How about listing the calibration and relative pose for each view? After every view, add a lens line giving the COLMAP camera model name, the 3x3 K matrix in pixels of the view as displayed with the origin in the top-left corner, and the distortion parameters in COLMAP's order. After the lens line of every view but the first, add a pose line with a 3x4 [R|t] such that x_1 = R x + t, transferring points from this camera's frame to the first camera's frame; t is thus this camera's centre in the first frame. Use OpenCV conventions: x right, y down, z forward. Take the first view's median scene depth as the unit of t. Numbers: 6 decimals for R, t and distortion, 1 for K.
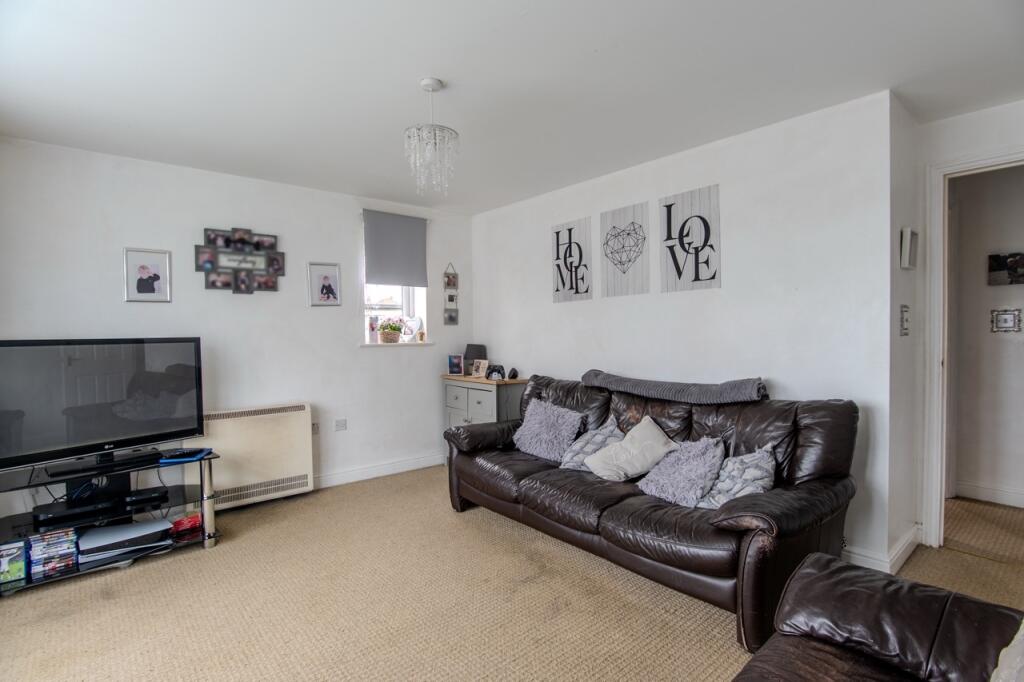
lens RADIAL K [[498.5, 0, 515.4], [0, 498.5, 342.7], [0, 0, 1]] dist [-0.002840, -0.000095]
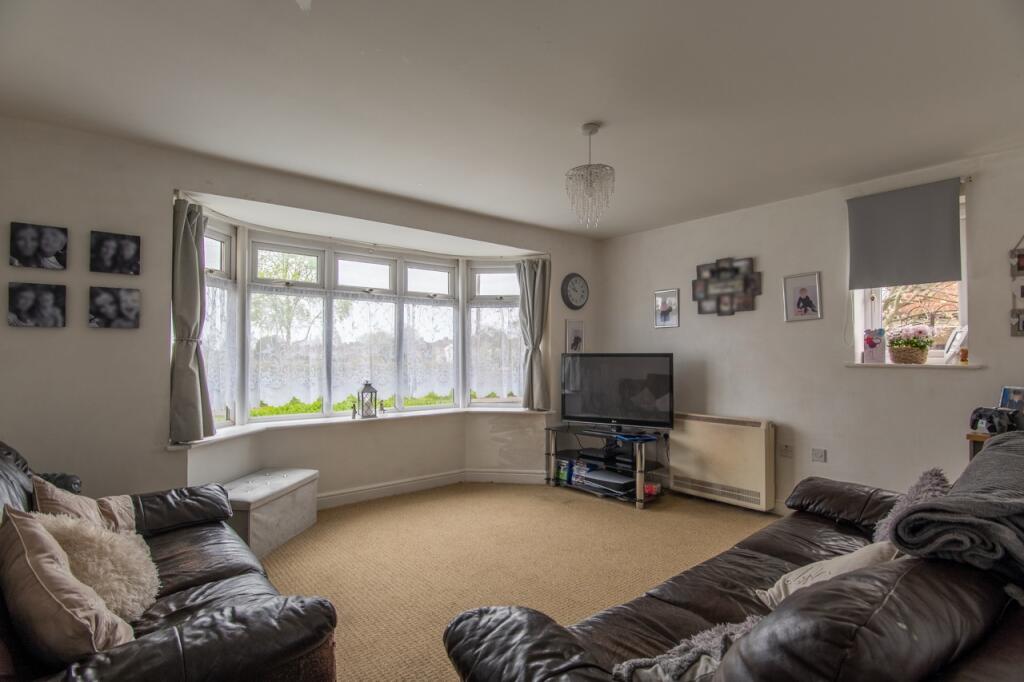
lens RADIAL K [[498.5, 0, 515.3], [0, 498.5, 342.4], [0, 0, 1]] dist [-0.002840, -0.000095]
pose [[0.004302, -0.013532, -0.999899, 0.572899], [-0.019146, 0.999724, -0.013612, -0.011636], [0.999807, 0.019202, 0.004041, 0.502622]]
